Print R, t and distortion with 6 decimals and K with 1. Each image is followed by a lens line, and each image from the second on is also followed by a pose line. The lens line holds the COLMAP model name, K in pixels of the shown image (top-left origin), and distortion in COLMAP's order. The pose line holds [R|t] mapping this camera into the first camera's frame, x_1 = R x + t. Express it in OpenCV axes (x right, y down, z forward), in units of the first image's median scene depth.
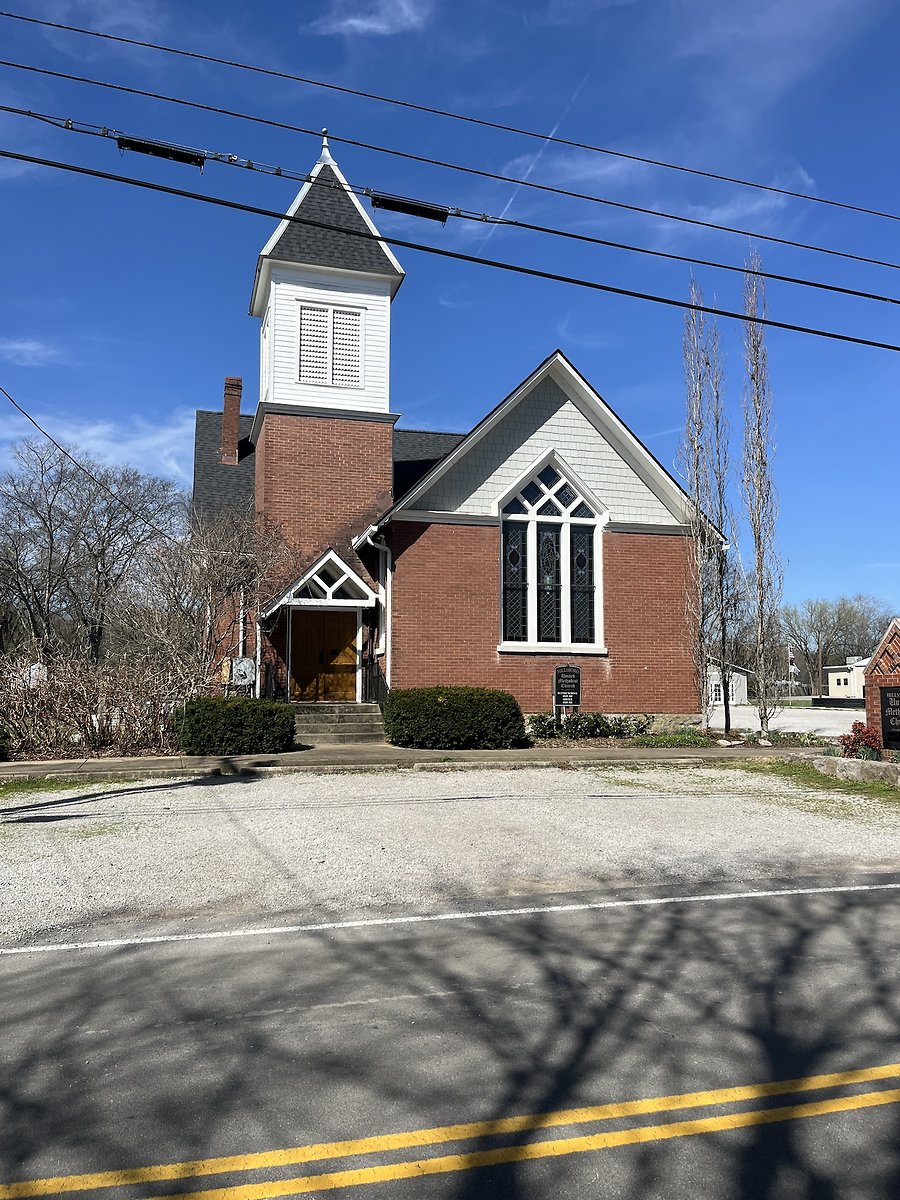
lens RADIAL K [[913.8, 0, 442.1], [0, 913.8, 608.8], [0, 0, 1]] dist [0.090047, -0.123644]
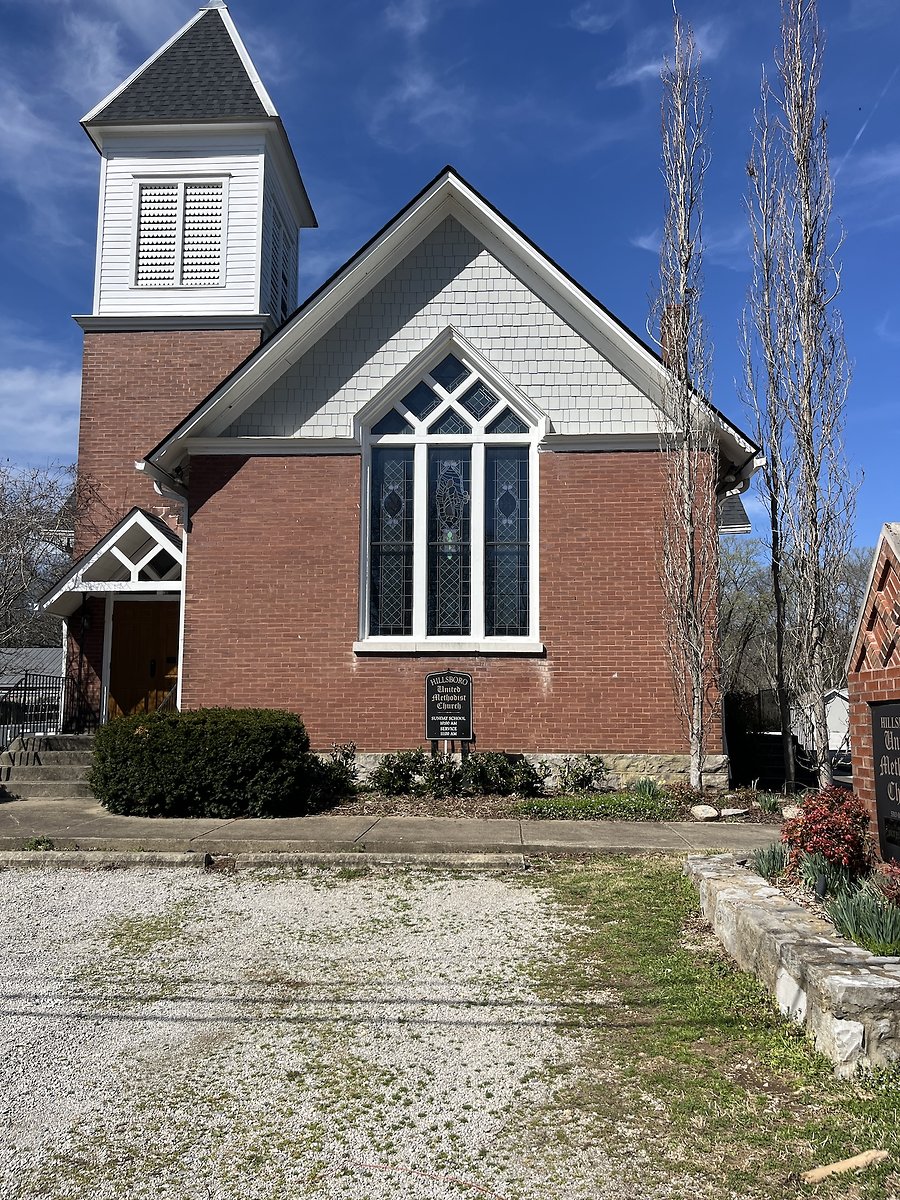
lens RADIAL K [[913.8, 0, 442.1], [0, 913.8, 608.8], [0, 0, 1]] dist [0.090047, -0.123644]
pose [[0.949924, -0.037248, -0.310253, 0.302024], [0.028839, 0.999083, -0.031648, 0.037358], [0.311147, 0.021116, 0.950127, 0.406123]]
